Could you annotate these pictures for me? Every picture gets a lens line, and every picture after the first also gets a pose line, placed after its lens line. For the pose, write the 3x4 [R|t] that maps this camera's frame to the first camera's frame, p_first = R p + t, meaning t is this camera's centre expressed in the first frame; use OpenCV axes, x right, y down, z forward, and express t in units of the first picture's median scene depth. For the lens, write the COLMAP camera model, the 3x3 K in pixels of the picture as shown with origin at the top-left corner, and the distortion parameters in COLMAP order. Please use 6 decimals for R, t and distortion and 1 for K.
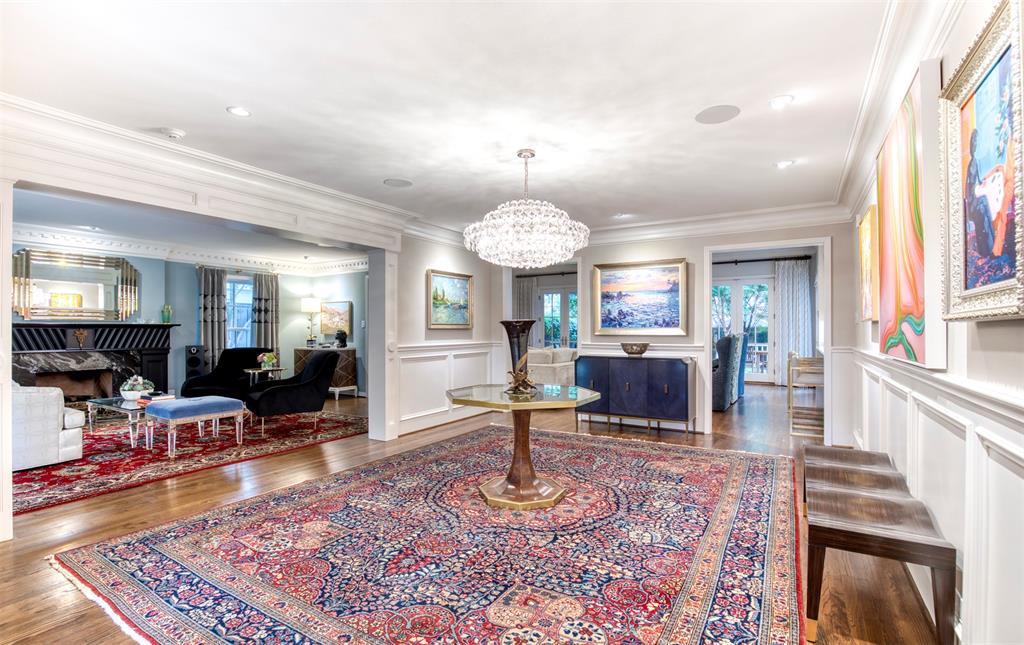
lens RADIAL K [[474.3, 0, 510.5], [0, 474.3, 328.3], [0, 0, 1]] dist [-0.019346, 0.000512]
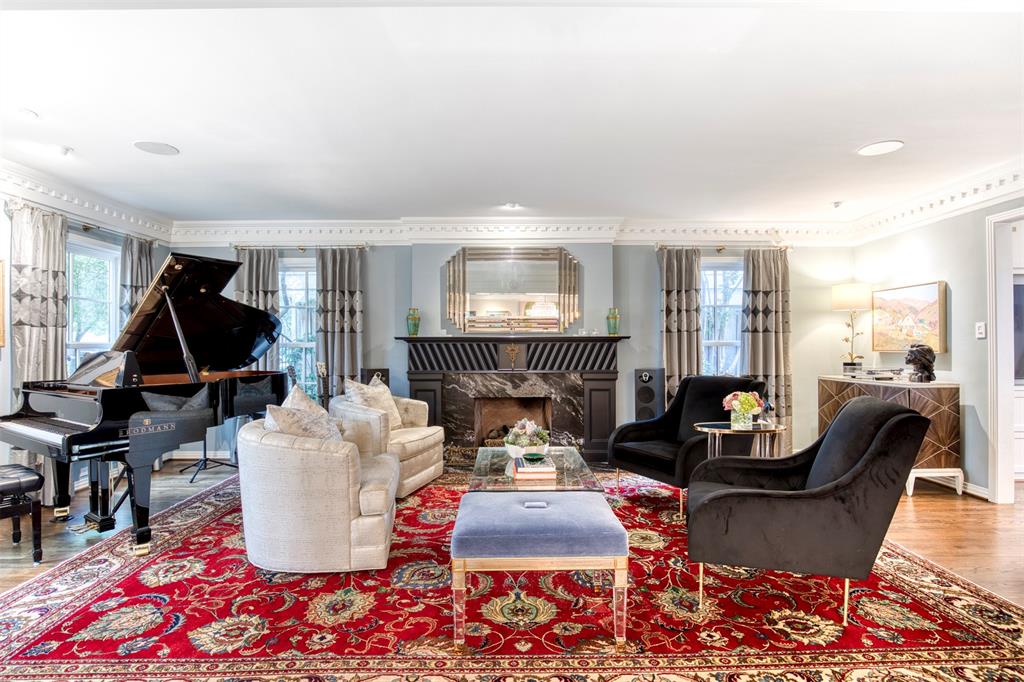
lens RADIAL K [[504.2, 0, 512.9], [0, 504.2, 343.3], [0, 0, 1]] dist [-0.031298, 0.006251]
pose [[0.528233, -0.005636, -0.849081, -0.216464], [0.005420, 0.999980, -0.003265, 0.003226], [0.849082, -0.002878, 0.528253, 0.557424]]
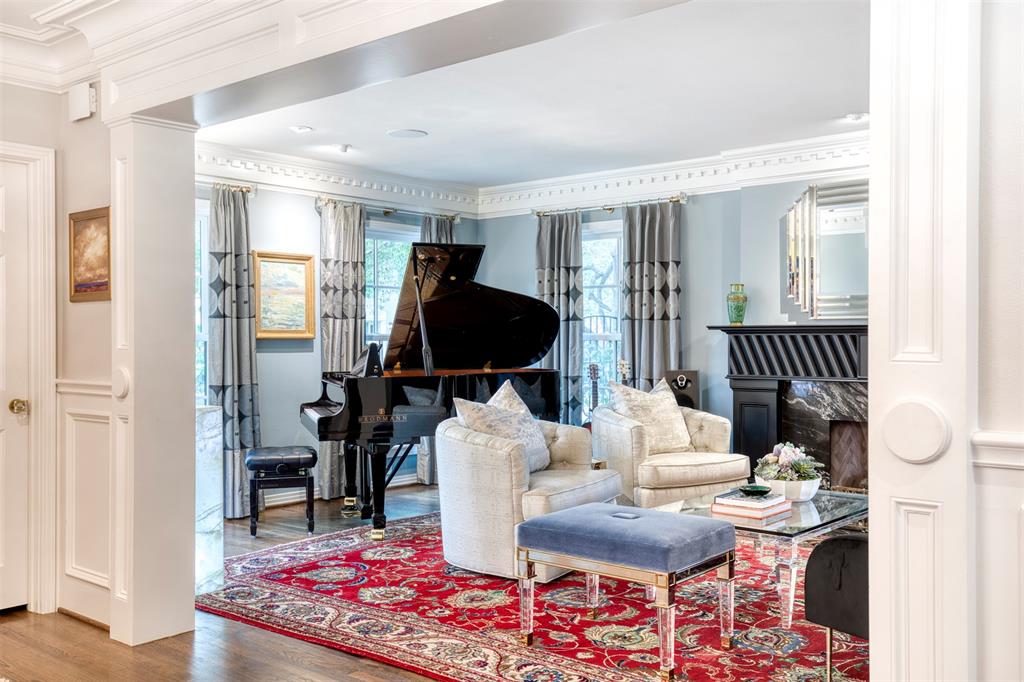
lens RADIAL K [[964.1, 0, 516.5], [0, 964.1, 339.6], [0, 0, 1]] dist [0.013997, 0.000000]
pose [[-0.165069, -0.000092, -0.986282, 0.099925], [0.002477, 0.999997, -0.000507, 0.004832], [0.986279, -0.002527, -0.165068, 0.788914]]
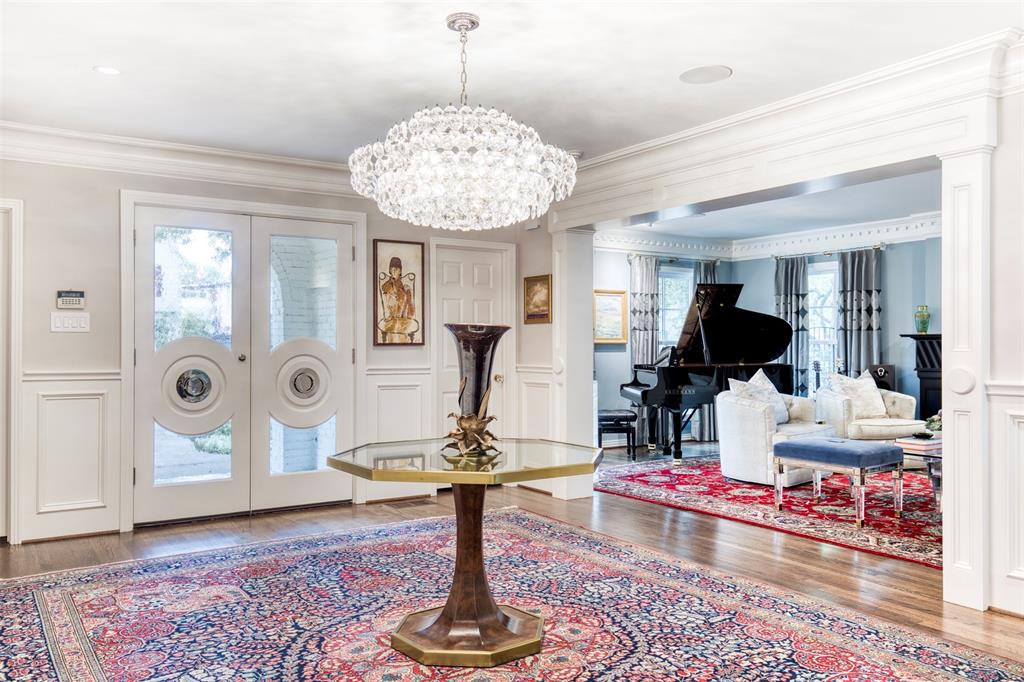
lens RADIAL K [[822.2, 0, 510.3], [0, 822.2, 341.3], [0, 0, 1]] dist [0.012568, 0.019142]
pose [[-0.427393, -0.004180, -0.904056, 0.492247], [0.002510, 0.999980, -0.005810, 0.007070], [0.904062, -0.004753, -0.427374, 0.821816]]
